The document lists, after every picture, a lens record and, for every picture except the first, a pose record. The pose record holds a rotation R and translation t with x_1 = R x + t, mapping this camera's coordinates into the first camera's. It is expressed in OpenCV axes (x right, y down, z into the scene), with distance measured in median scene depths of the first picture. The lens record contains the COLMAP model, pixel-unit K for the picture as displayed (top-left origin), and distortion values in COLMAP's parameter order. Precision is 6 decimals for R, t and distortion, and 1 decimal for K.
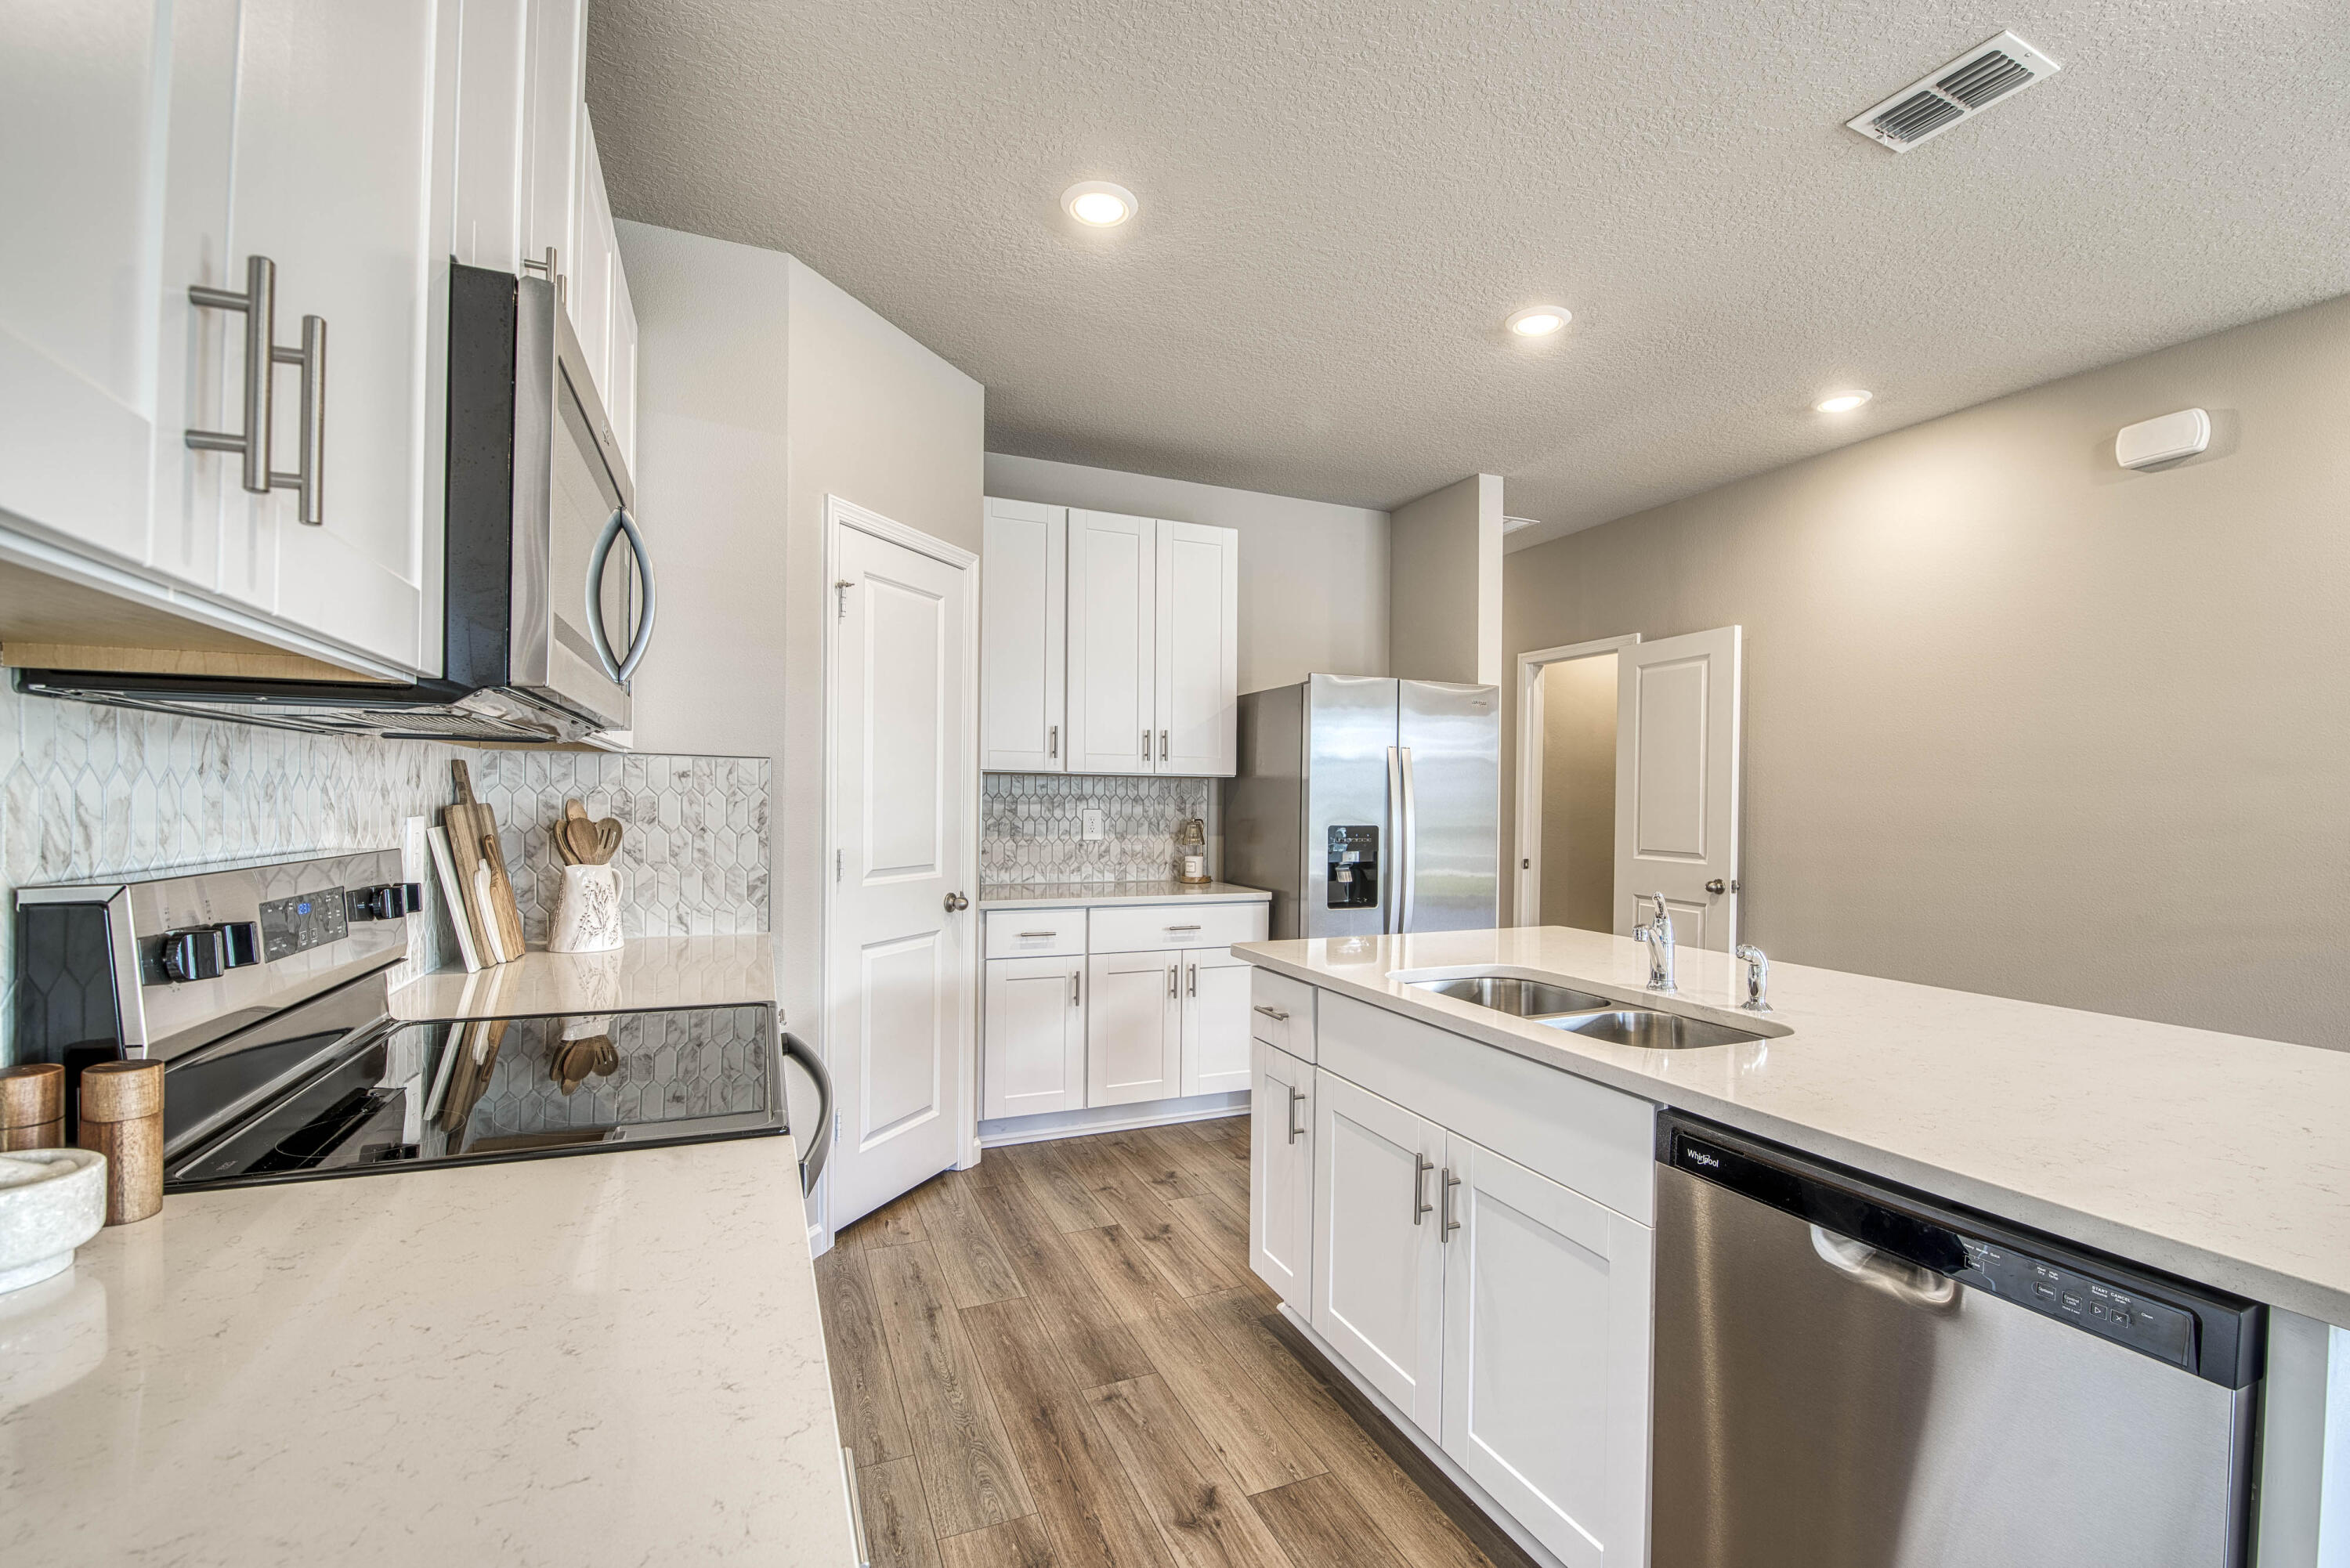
lens RADIAL K [[1013.5, 0, 1201.6], [0, 1013.5, 804.4], [0, 0, 1]] dist [-0.001565, -0.010611]
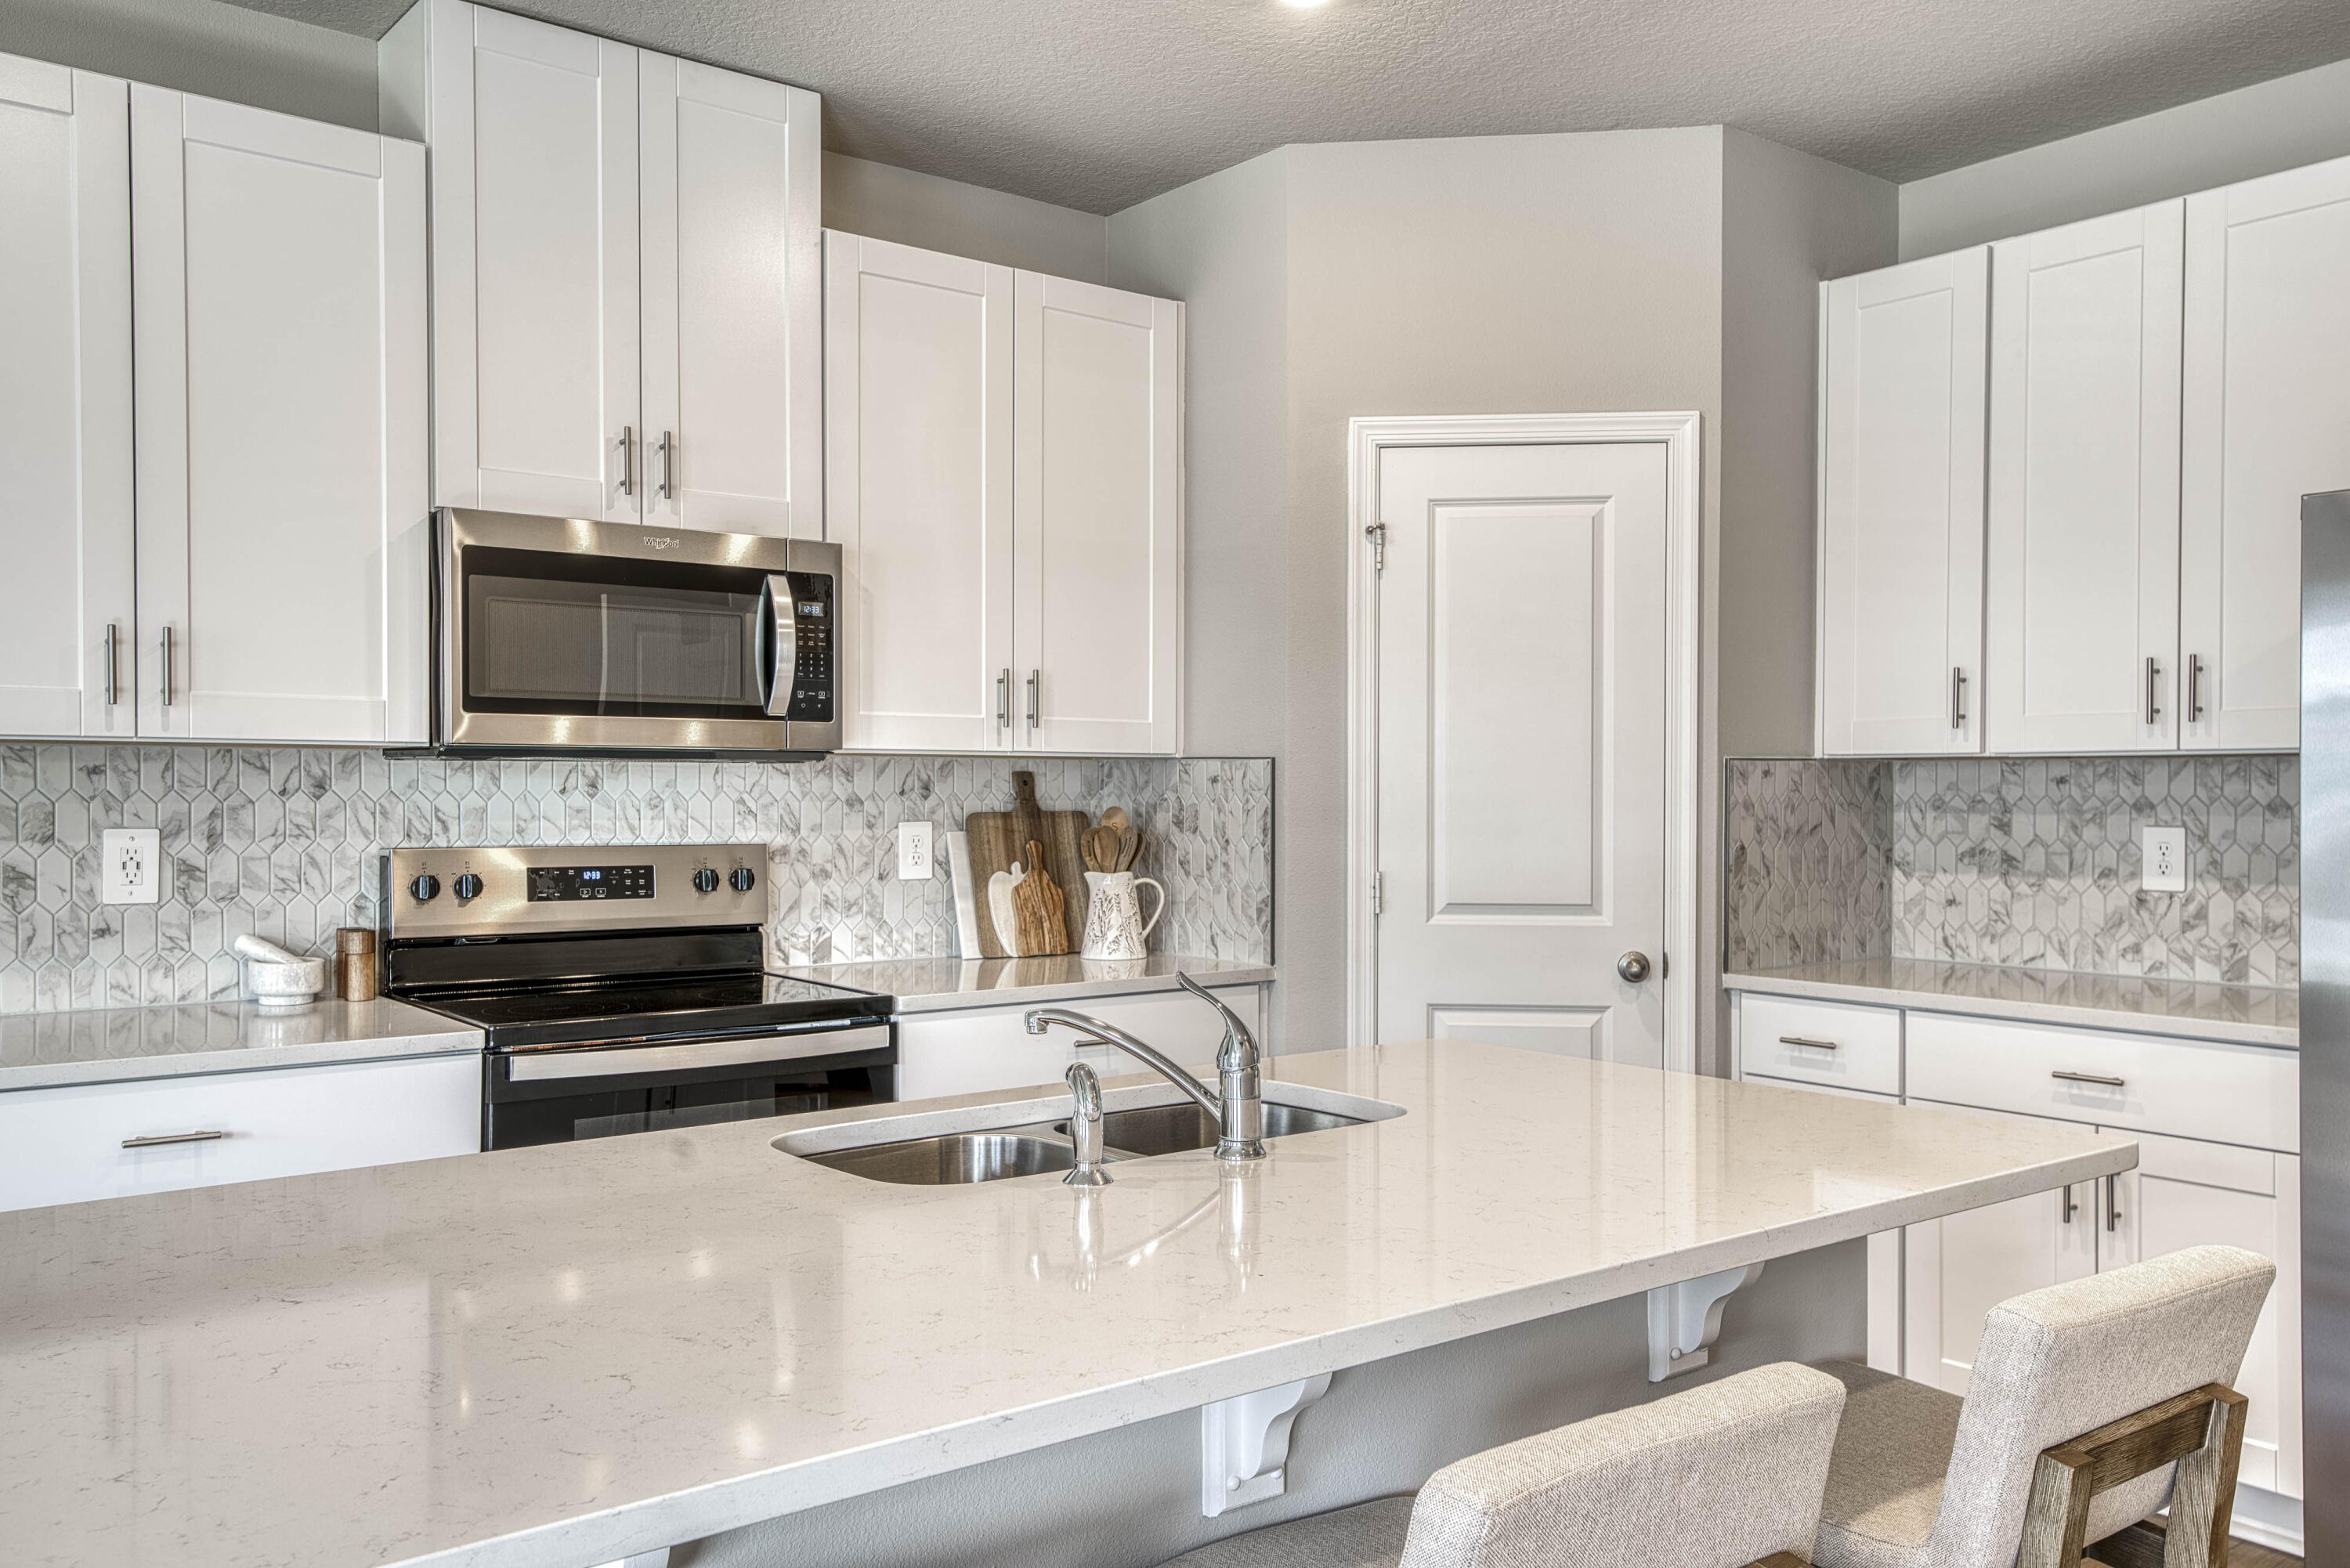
lens RADIAL K [[1906.4, 0, 1187.1], [0, 1906.4, 792.7], [0, 0, 1]] dist [0.039289, 0.000866]
pose [[0.247491, -0.008655, -0.968851, 0.863538], [-0.003183, 0.999947, -0.009746, -0.001086], [0.968885, 0.005496, 0.247451, 0.428192]]
